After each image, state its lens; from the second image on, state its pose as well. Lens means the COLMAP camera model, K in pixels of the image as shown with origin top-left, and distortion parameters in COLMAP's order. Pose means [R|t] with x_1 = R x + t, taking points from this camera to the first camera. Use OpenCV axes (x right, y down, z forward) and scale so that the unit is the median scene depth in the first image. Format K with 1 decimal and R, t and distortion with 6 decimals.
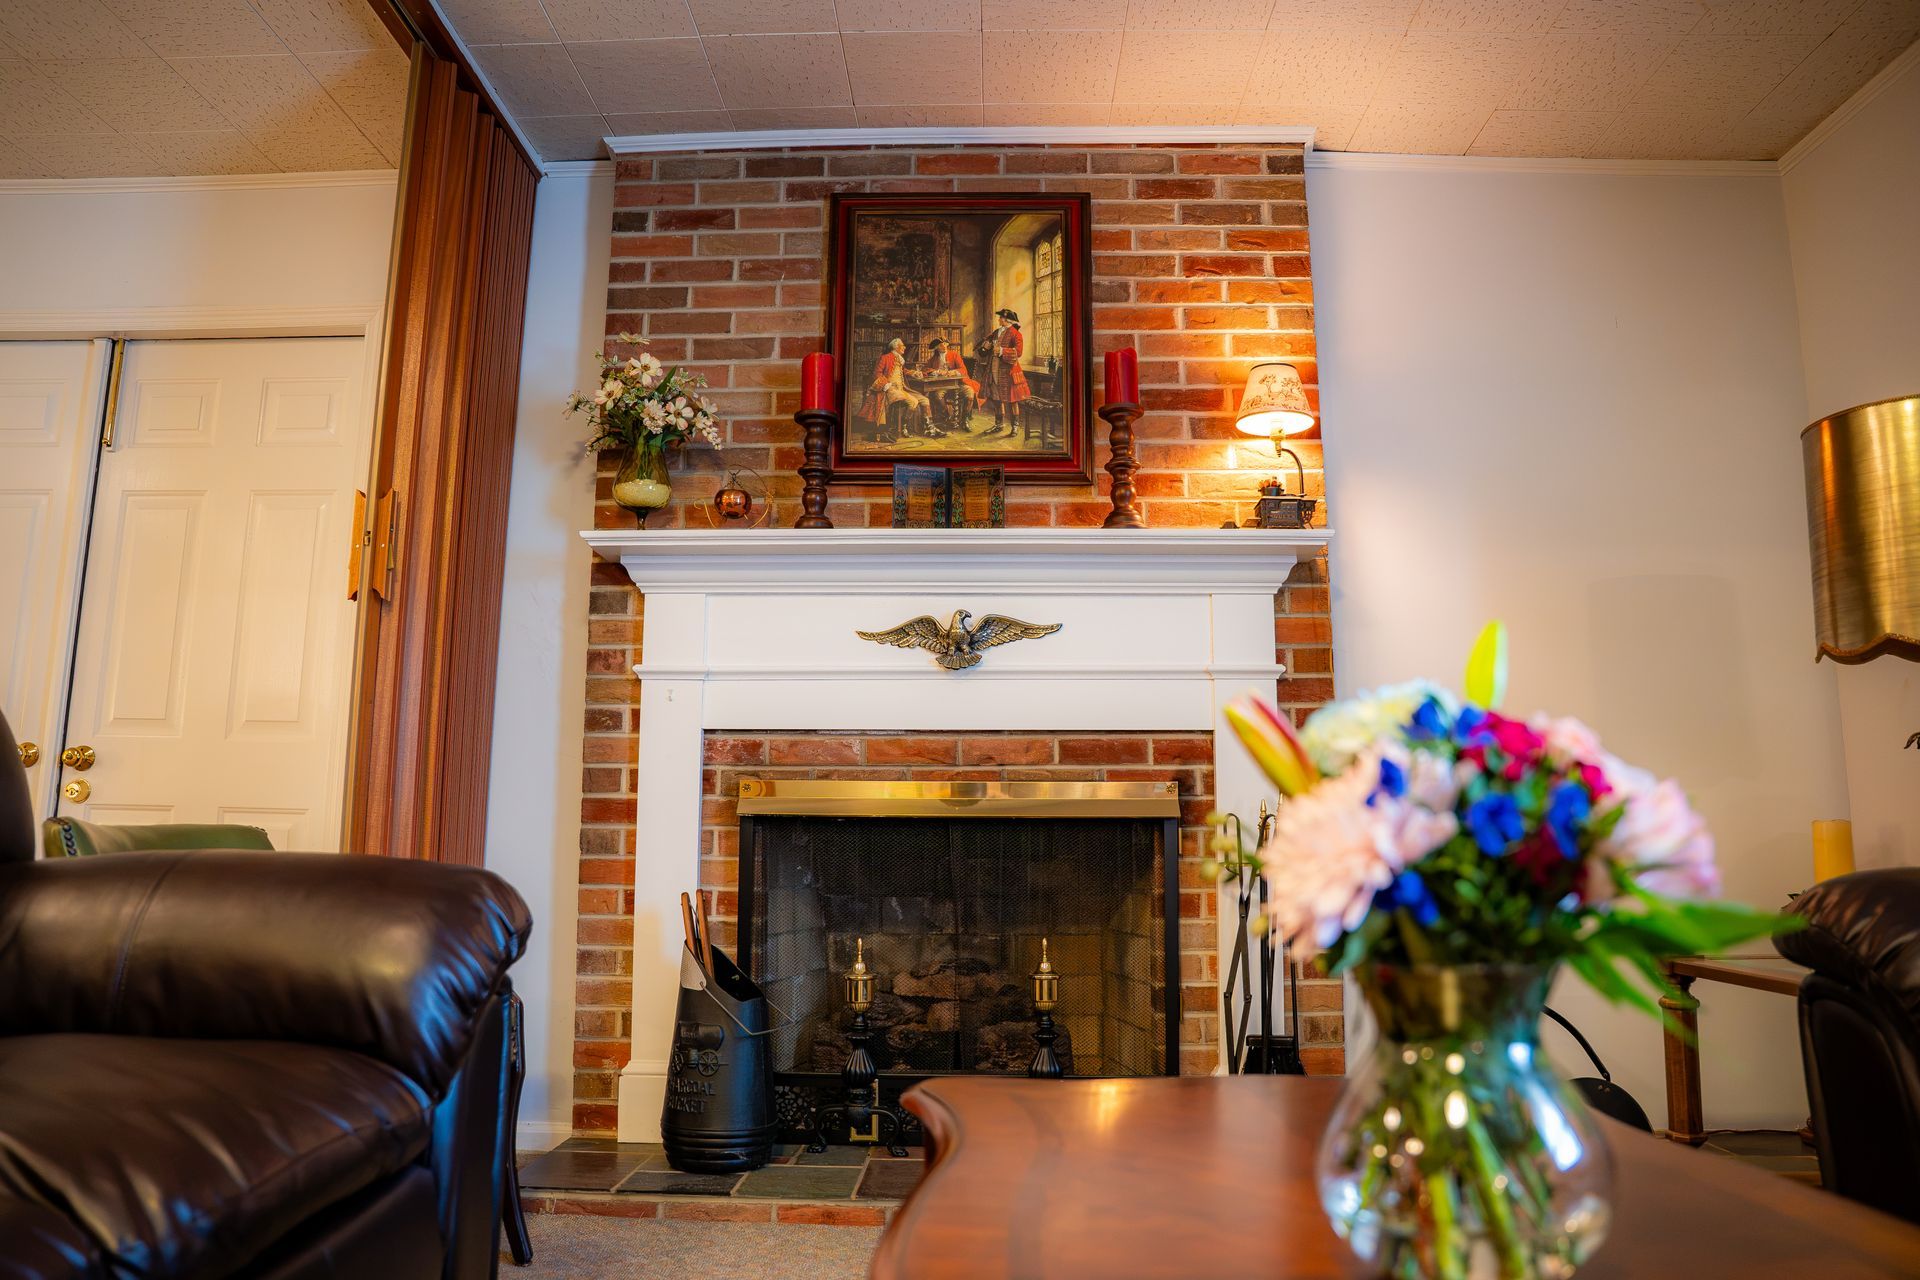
lens RADIAL K [[1368.8, 0, 901.7], [0, 1368.8, 636.0], [0, 0, 1]] dist [-0.112245, 0.001820]
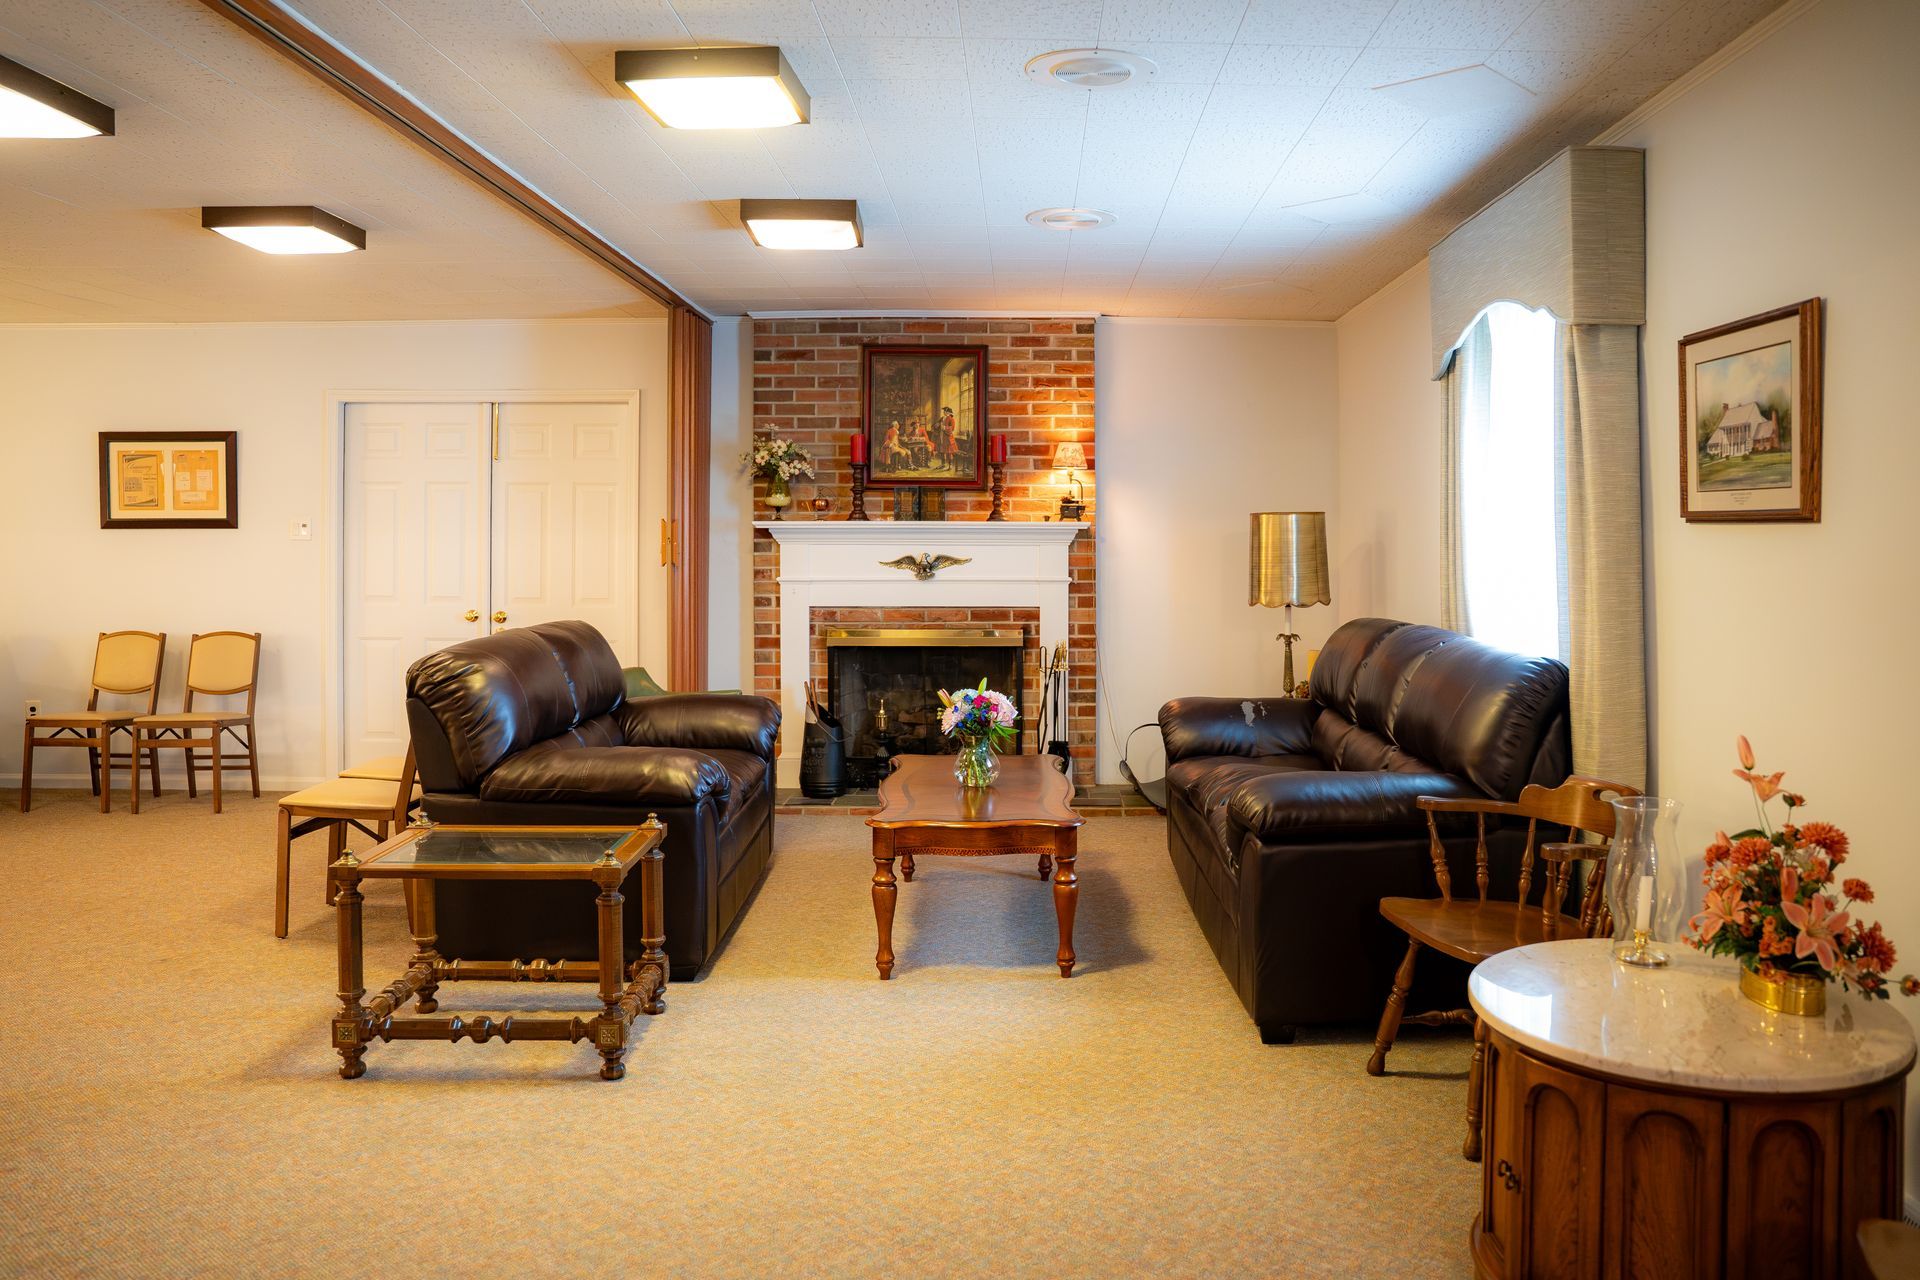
lens RADIAL K [[1368.8, 0, 901.7], [0, 1368.8, 636.0], [0, 0, 1]] dist [-0.112245, 0.001820]
pose [[0.999730, -0.010103, -0.020918, 0.047924], [0.014361, 0.976581, 0.214672, -0.350231], [0.018260, -0.214914, 0.976462, -1.140868]]
